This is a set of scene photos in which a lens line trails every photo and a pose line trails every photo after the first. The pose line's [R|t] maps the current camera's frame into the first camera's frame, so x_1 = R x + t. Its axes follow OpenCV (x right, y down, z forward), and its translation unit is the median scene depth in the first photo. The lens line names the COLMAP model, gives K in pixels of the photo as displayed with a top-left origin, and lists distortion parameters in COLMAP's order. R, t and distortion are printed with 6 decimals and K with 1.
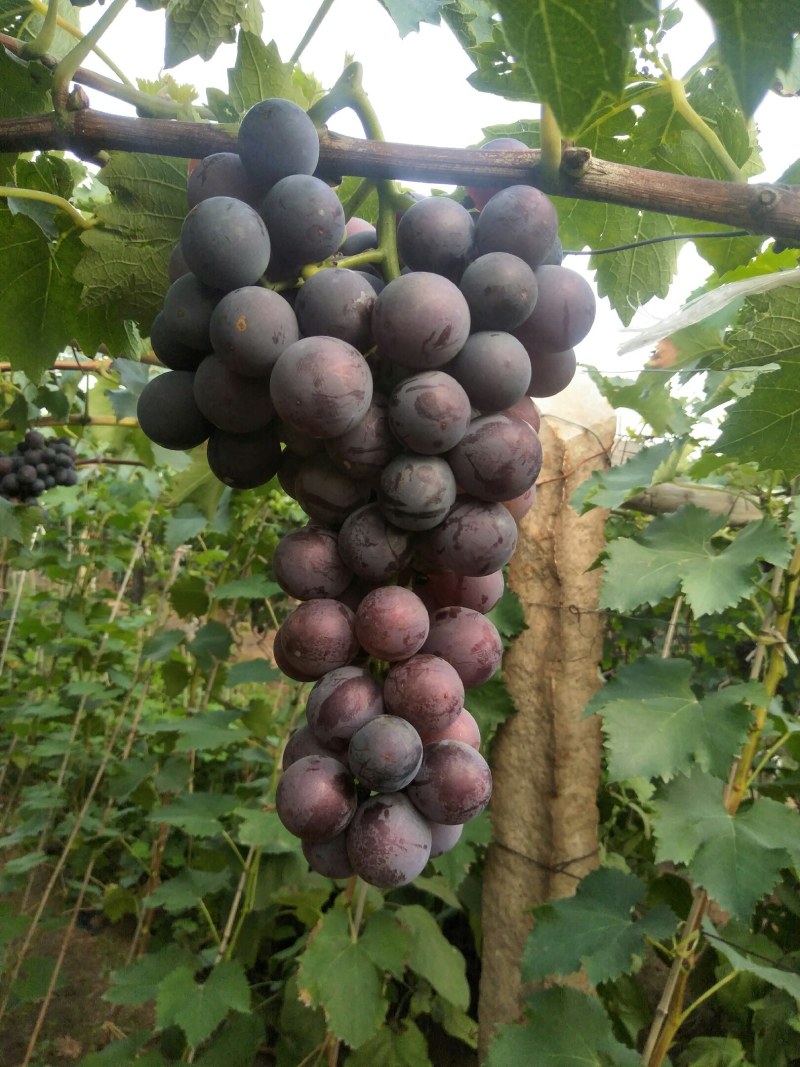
lens RADIAL K [[808.2, 0, 400.0], [0, 808.2, 533.5], [0, 0, 1]] dist [-0.002184, -0.000438]
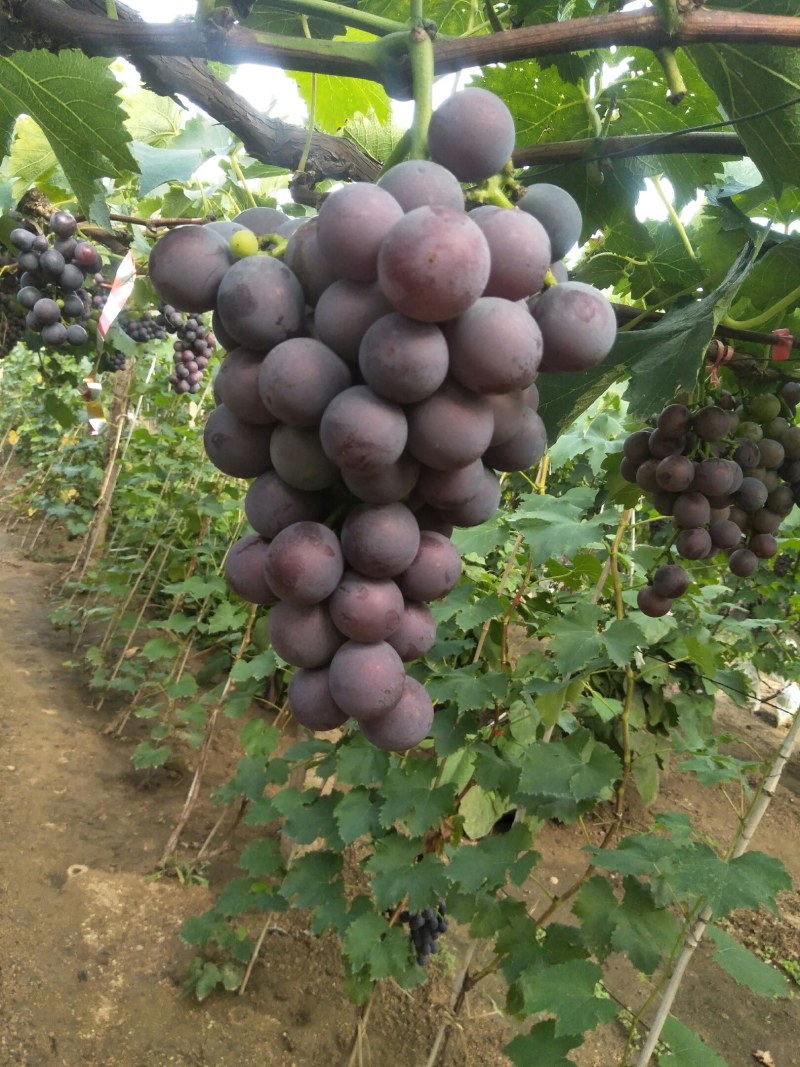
lens RADIAL K [[808.2, 0, 400.0], [0, 808.2, 533.5], [0, 0, 1]] dist [-0.002184, -0.000438]
pose [[0.985425, 0.124369, -0.116057, 2.676025], [-0.108645, 0.985118, 0.133188, 0.477835], [0.130895, -0.118638, 0.984272, -5.528562]]
